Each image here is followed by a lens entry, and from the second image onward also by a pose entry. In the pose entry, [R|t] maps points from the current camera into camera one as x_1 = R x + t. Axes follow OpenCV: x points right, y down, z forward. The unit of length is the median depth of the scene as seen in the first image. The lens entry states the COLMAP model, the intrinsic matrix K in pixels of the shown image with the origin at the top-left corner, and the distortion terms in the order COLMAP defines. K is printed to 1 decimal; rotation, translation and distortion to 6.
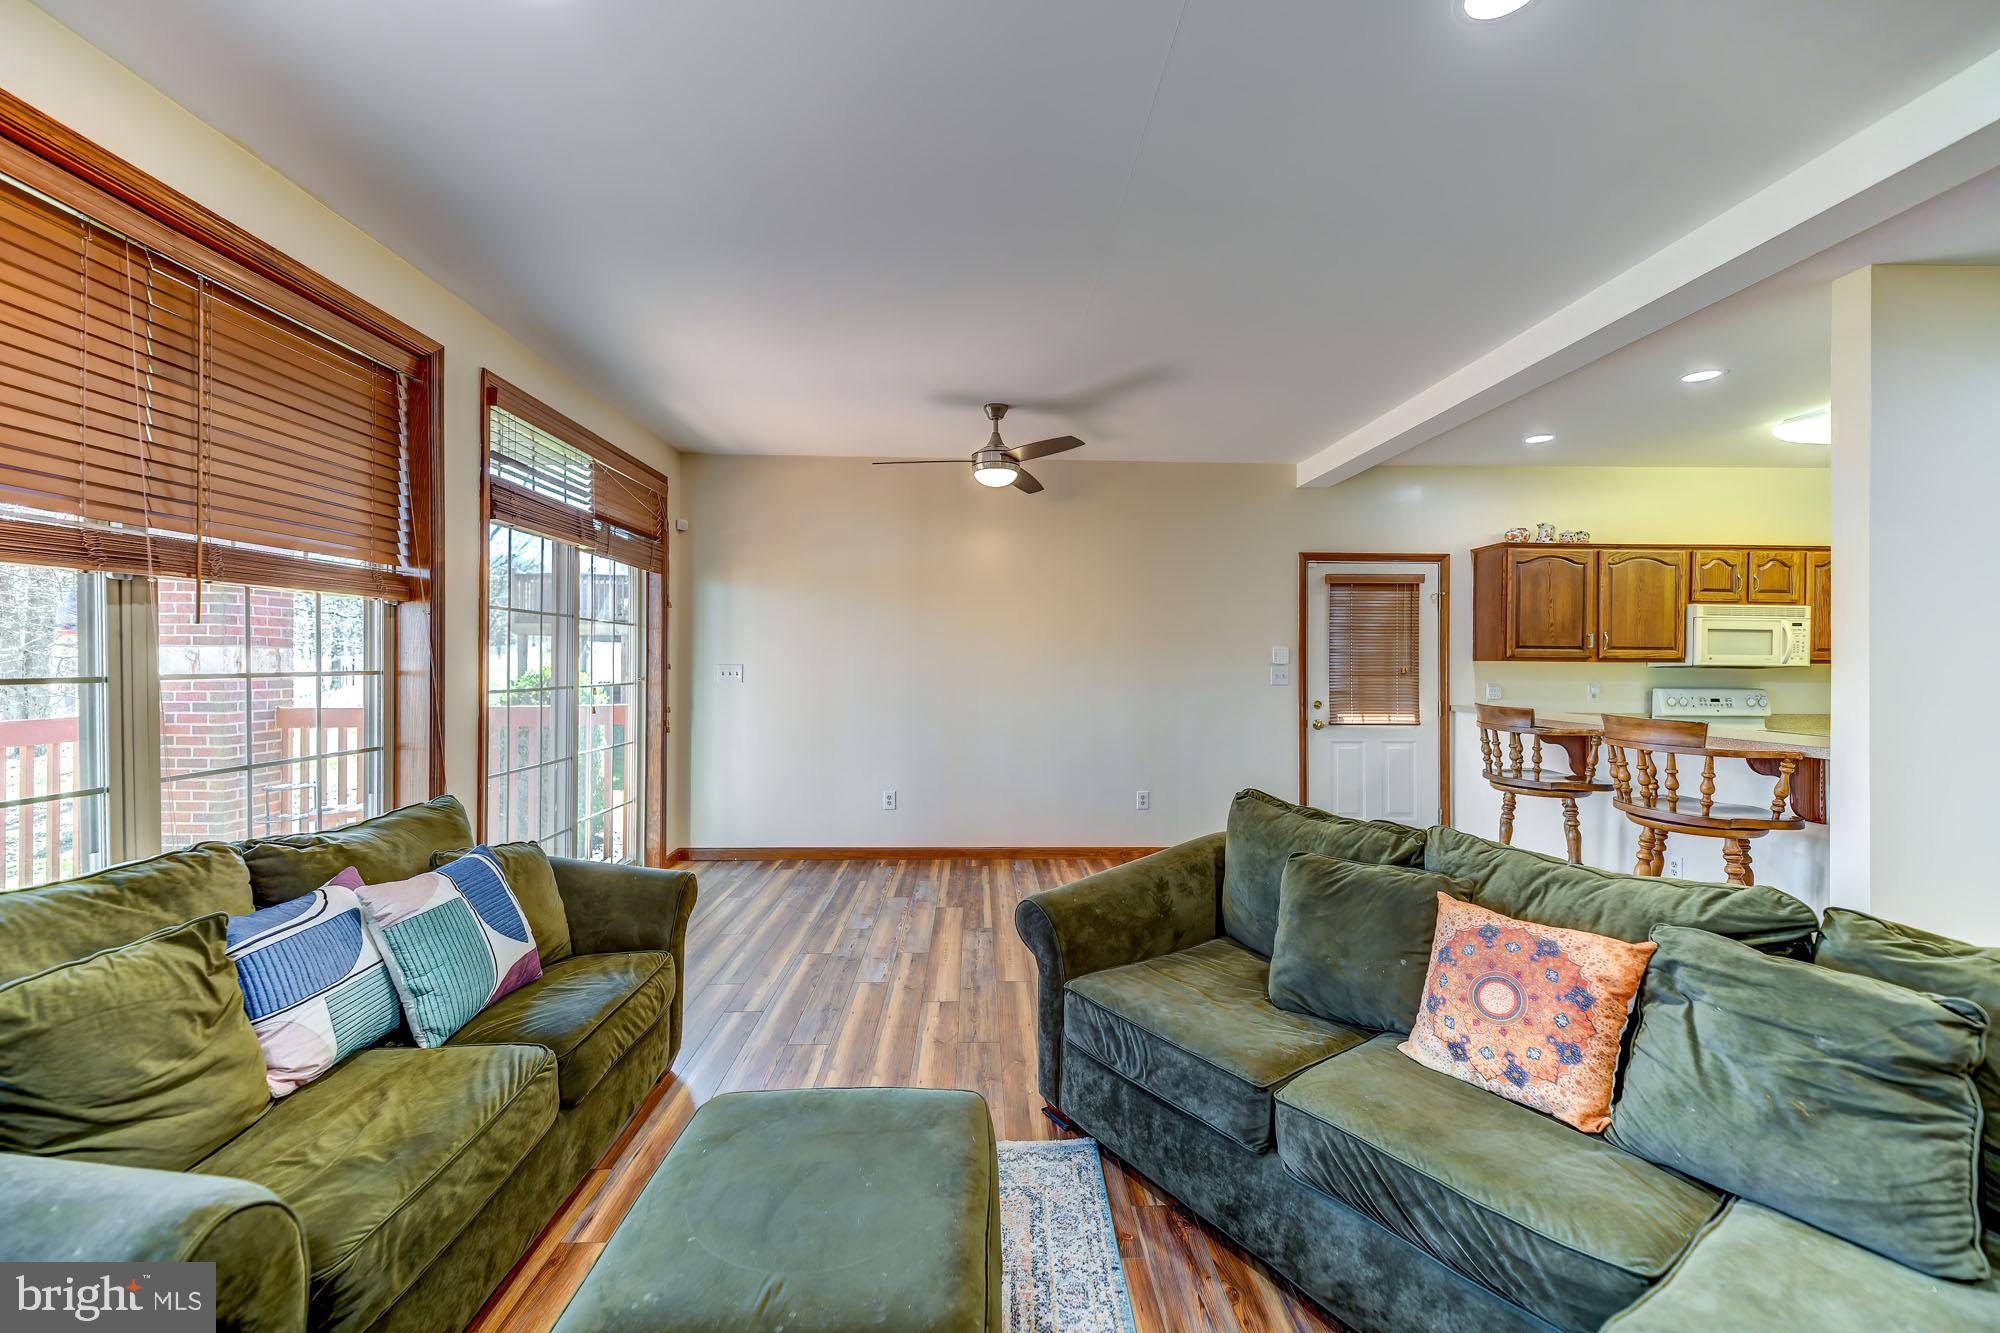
lens RADIAL K [[807.8, 0, 999.4], [0, 807.8, 655.1], [0, 0, 1]] dist [0.017189, -0.003900]
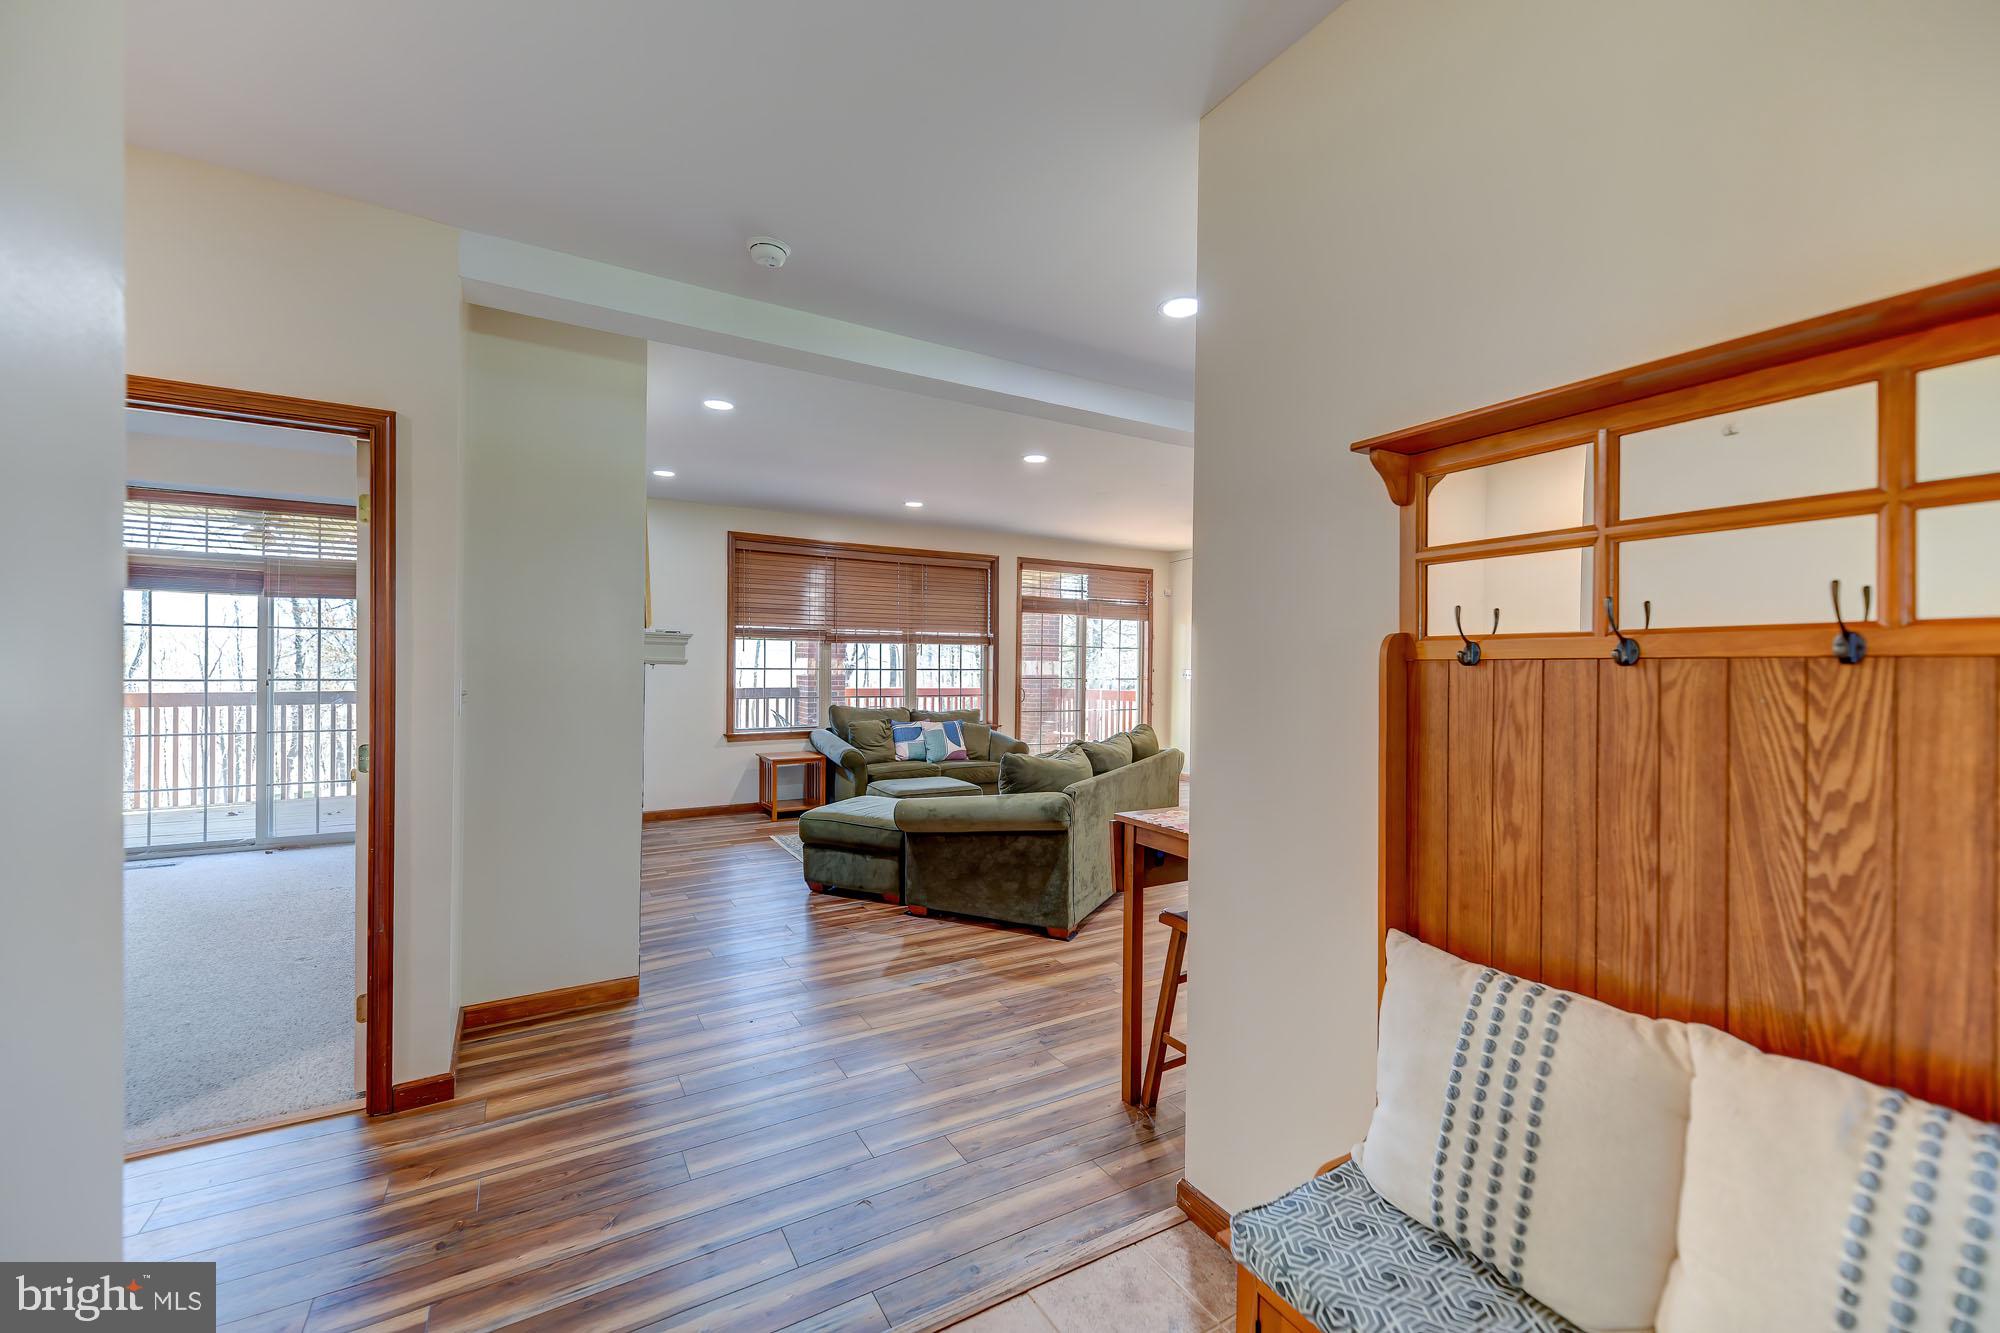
lens RADIAL K [[807.8, 0, 1010.4], [0, 807.8, 671.3], [0, 0, 1]] dist [0.017189, -0.003900]
pose [[0.482121, 0.005230, -0.876089, 1.363116], [-0.000020, 0.999982, 0.005958, 0.006911], [0.876105, -0.002855, 0.482112, -0.248067]]
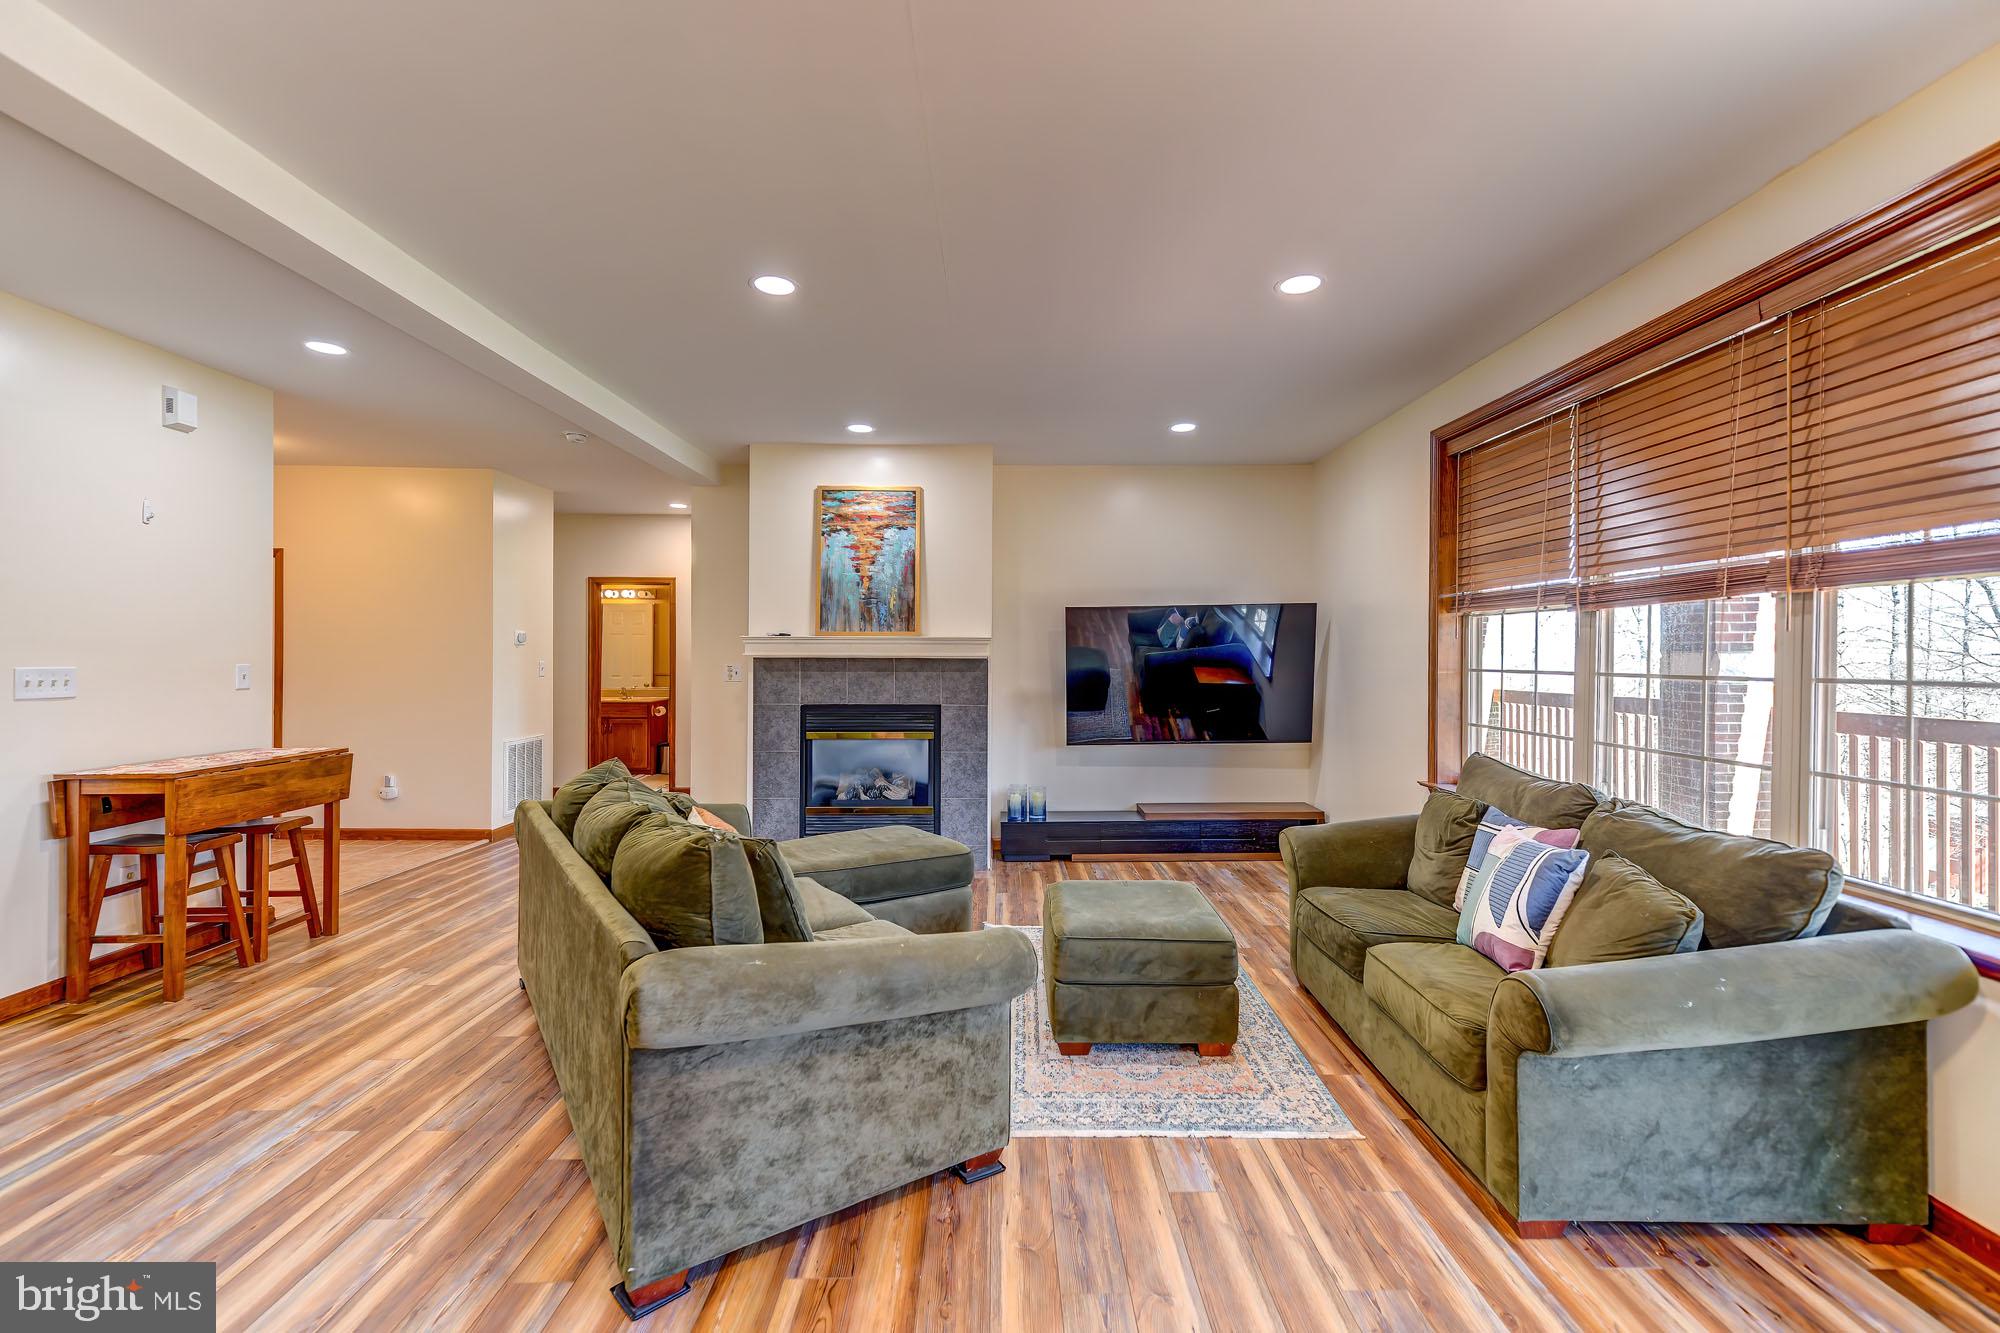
lens RADIAL K [[855.6, 0, 1011.7], [0, 855.6, 652.0], [0, 0, 1]] dist [0.012434, -0.001709]
pose [[-0.999856, -0.010064, 0.013685, 0.025692], [-0.010214, 0.999888, -0.010935, 0.007866], [-0.013574, -0.011073, -0.999847, 1.161854]]
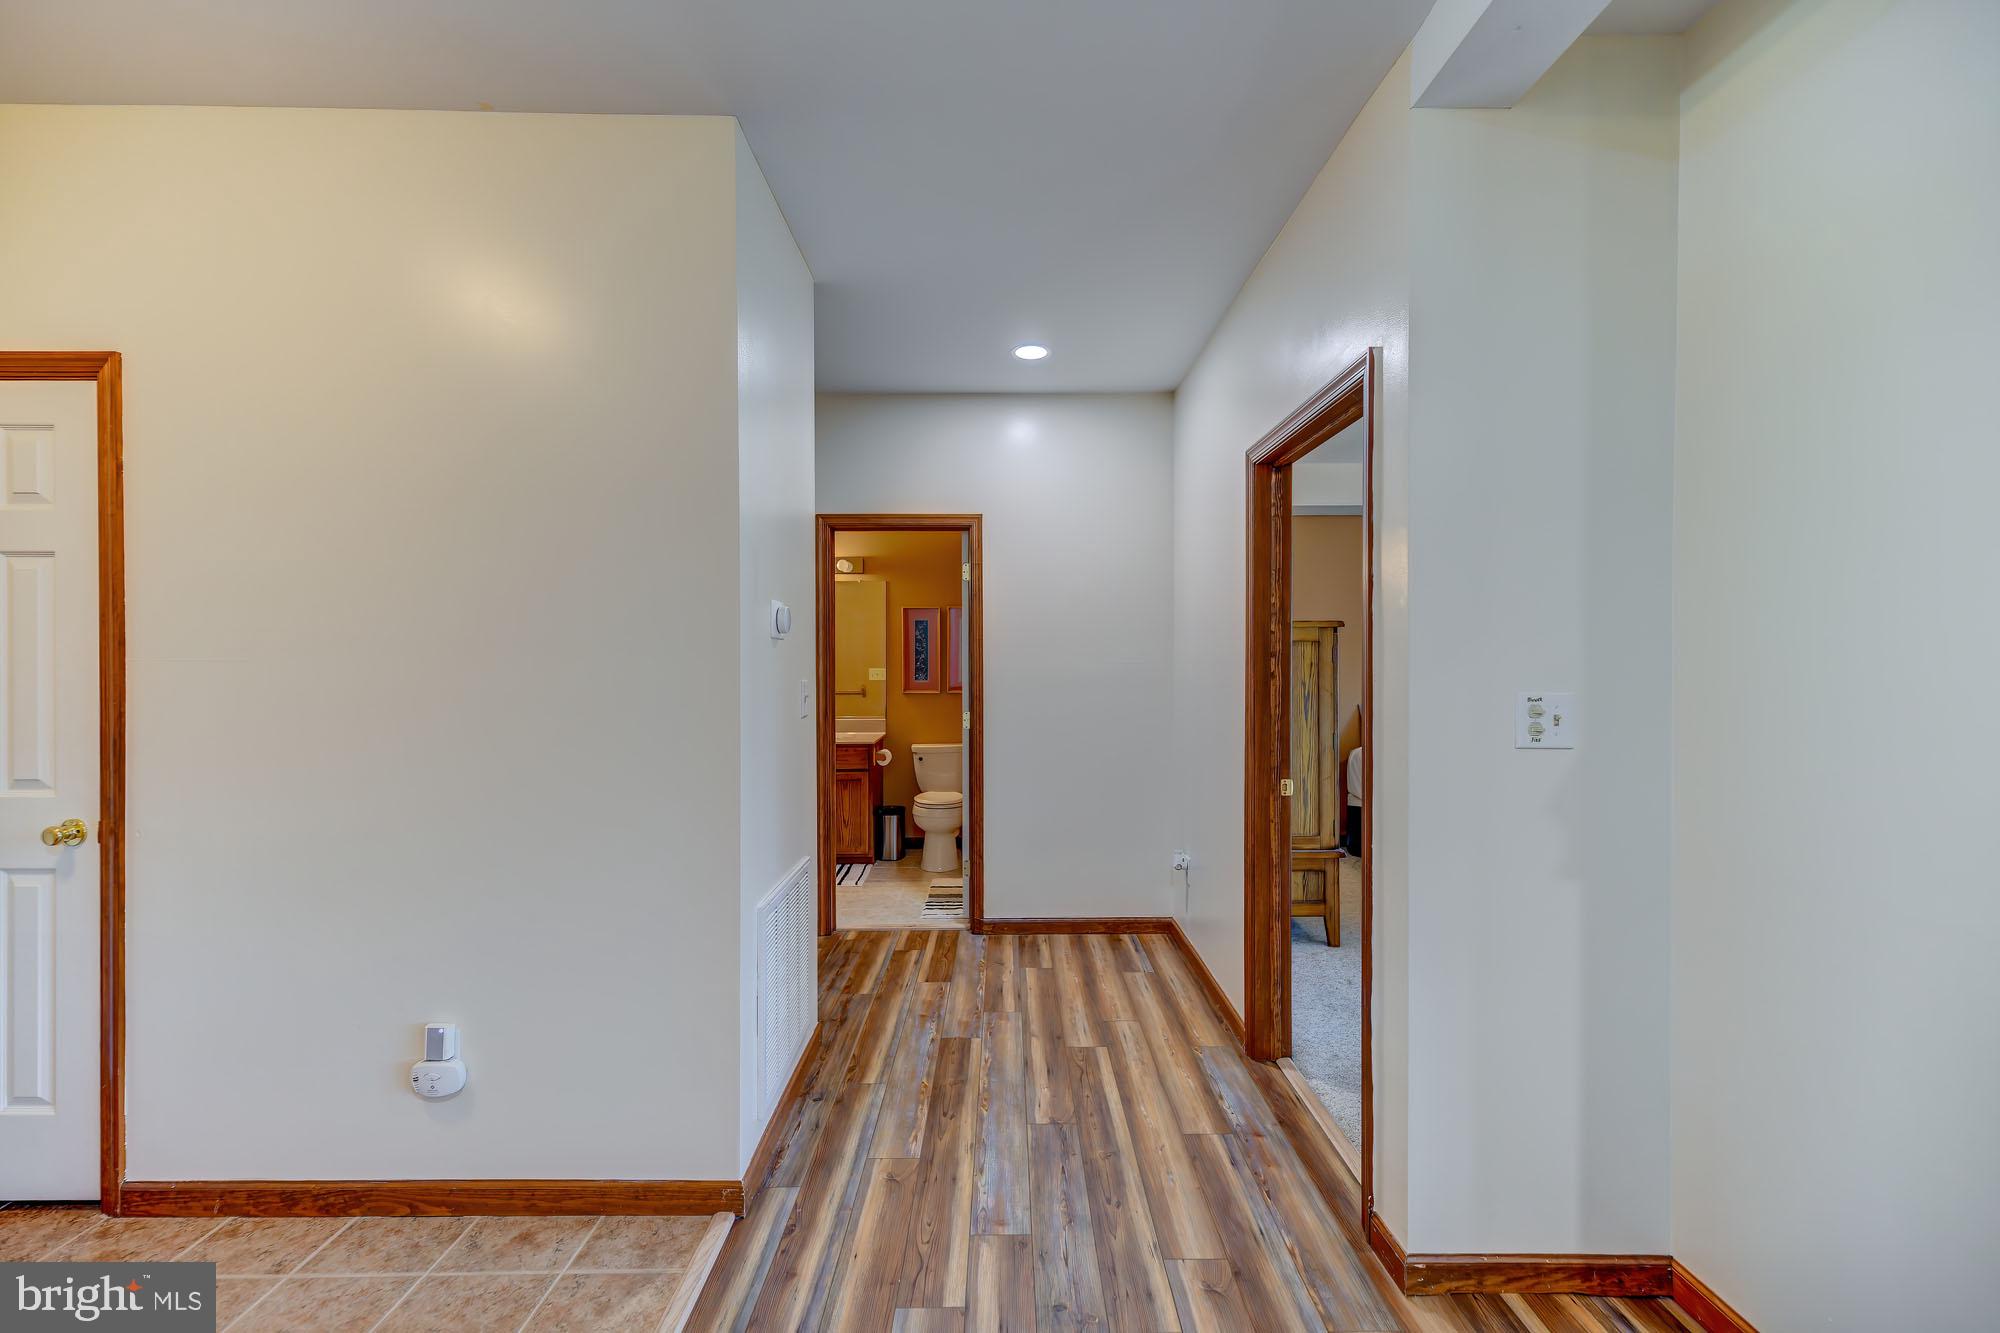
lens RADIAL K [[807.8, 0, 1013.3], [0, 807.8, 651.1], [0, 0, 1]] dist [0.017189, -0.003900]
pose [[-0.999878, 0.000041, 0.015589, 0.810293], [-0.000220, 0.999859, -0.016789, 0.003365], [-0.015587, -0.016790, -0.999738, 0.113651]]
